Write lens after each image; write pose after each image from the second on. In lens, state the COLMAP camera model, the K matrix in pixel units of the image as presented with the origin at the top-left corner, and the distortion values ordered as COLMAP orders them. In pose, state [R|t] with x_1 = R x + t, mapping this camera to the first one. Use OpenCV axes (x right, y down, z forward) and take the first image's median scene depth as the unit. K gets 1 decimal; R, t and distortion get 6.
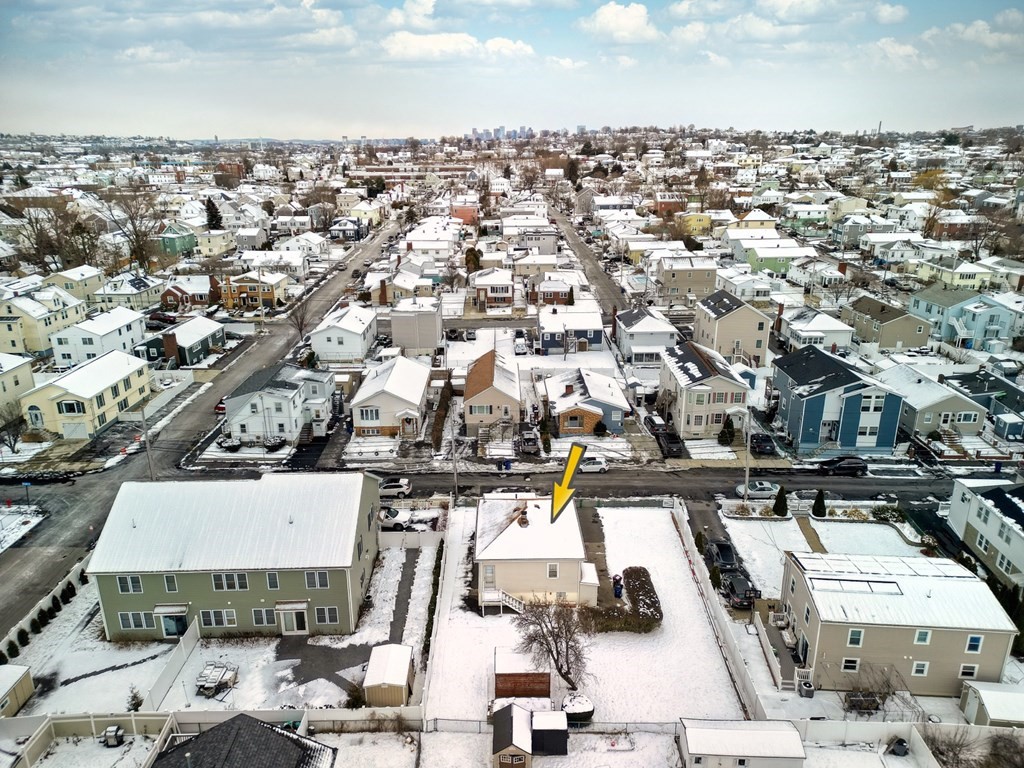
lens RADIAL K [[709.8, 0, 512.0], [0, 709.8, 372.9], [0, 0, 1]] dist [0.064451, -0.042951]
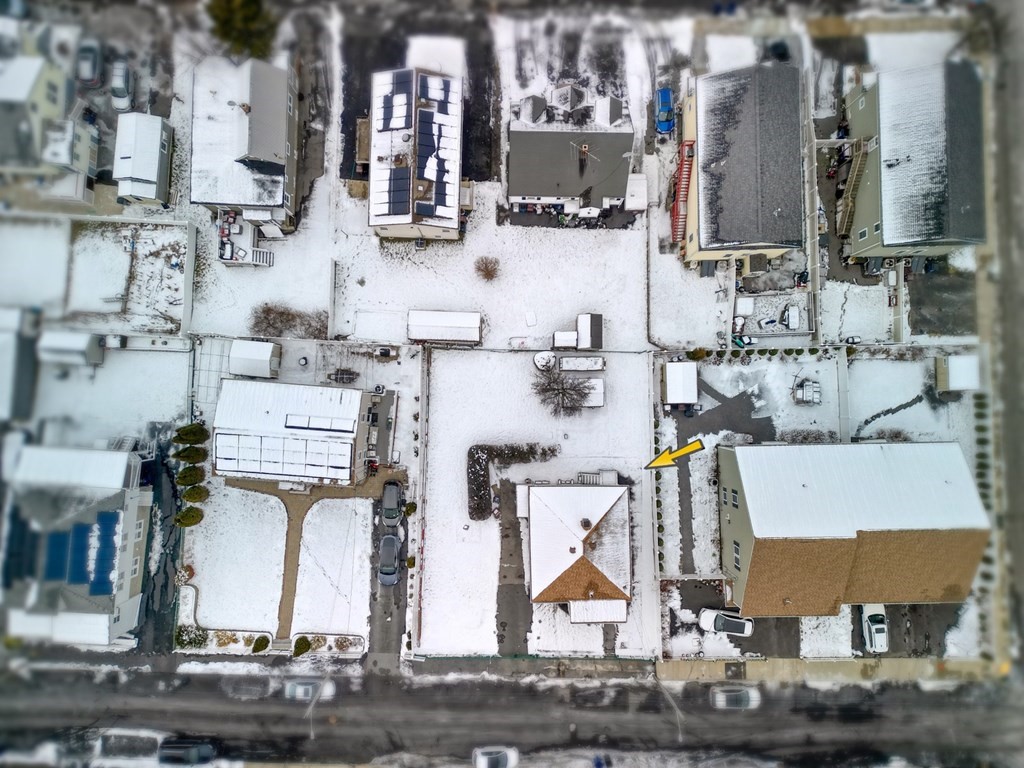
lens RADIAL K [[709.8, 0, 514.7], [0, 709.8, 385.0], [0, 0, 1]] dist [0.064451, -0.042951]
pose [[-0.999993, 0.000785, 0.003629, 0.079182], [0.003261, -0.281563, 0.959537, -0.496822], [0.001775, 0.959542, 0.281558, 0.343139]]
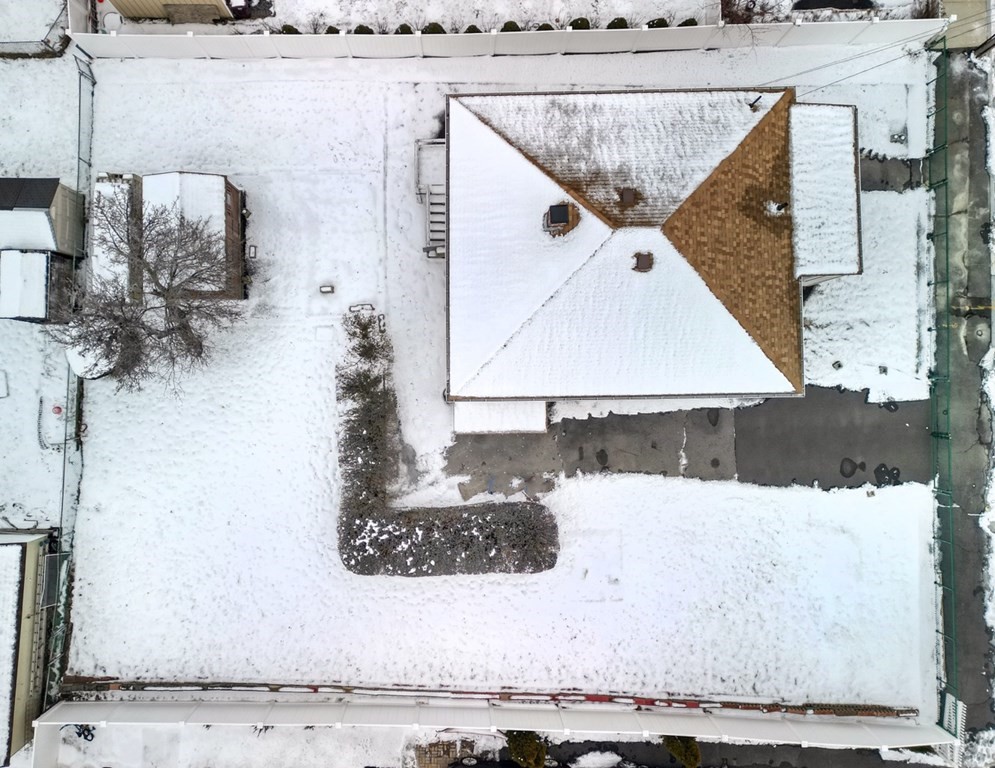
lens RADIAL K [[835.2, 0, 459.2], [0, 835.2, 343.7], [0, 0, 1]] dist [0.064241, -0.040393]
pose [[-0.002596, 0.998935, -0.046062, 0.061831], [-0.313998, 0.042918, 0.948453, -0.093685], [0.949420, 0.016926, 0.313552, 0.563290]]
